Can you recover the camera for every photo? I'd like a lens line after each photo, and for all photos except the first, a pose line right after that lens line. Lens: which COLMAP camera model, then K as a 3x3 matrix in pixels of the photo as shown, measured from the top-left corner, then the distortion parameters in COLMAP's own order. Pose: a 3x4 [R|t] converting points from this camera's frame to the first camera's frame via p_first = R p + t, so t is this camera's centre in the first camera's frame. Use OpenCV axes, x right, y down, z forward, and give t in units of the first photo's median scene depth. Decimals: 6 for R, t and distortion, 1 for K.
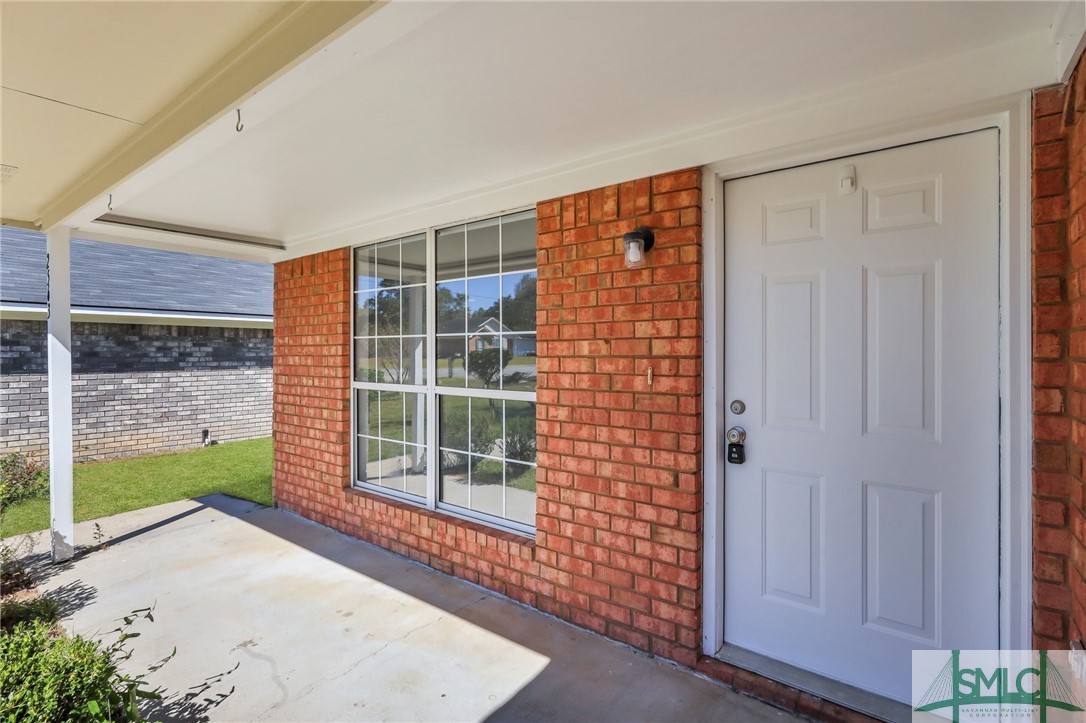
lens RADIAL K [[511.0, 0, 540.0], [0, 511.0, 350.6], [0, 0, 1]] dist [-0.009965, -0.000033]
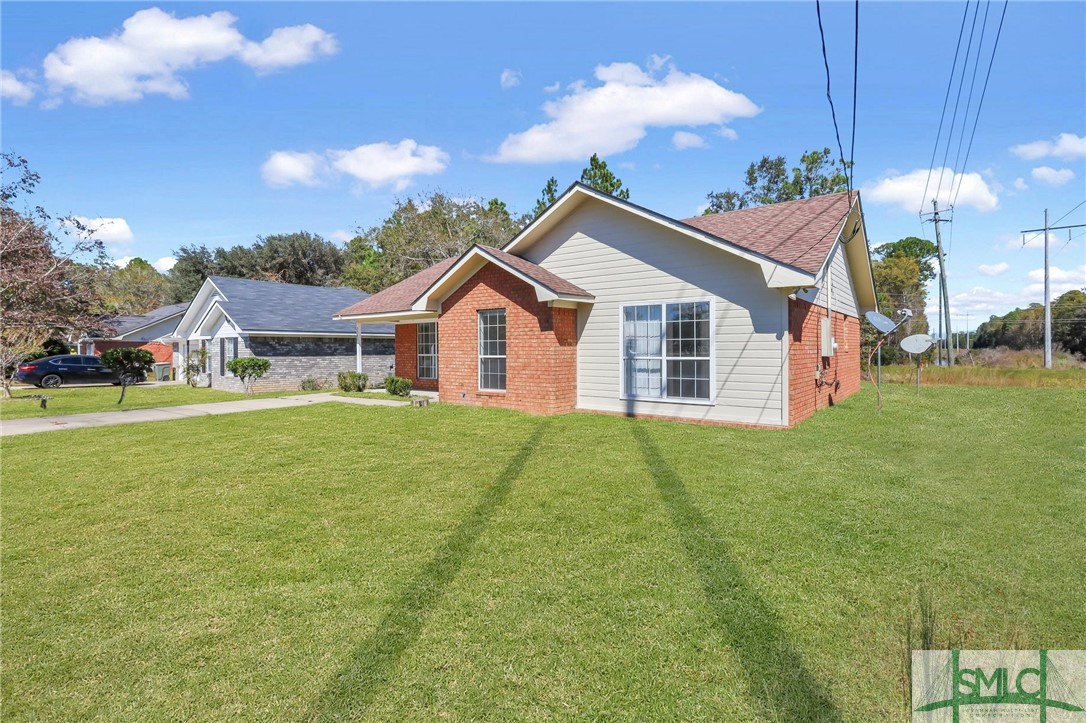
lens RADIAL K [[511.0, 0, 532.2], [0, 511.0, 354.5], [0, 0, 1]] dist [-0.009965, -0.000033]
pose [[0.999833, -0.005702, -0.017345, 0.641508], [0.005916, 0.999906, 0.012347, 0.016050], [0.017273, -0.012448, 0.999773, -3.151385]]
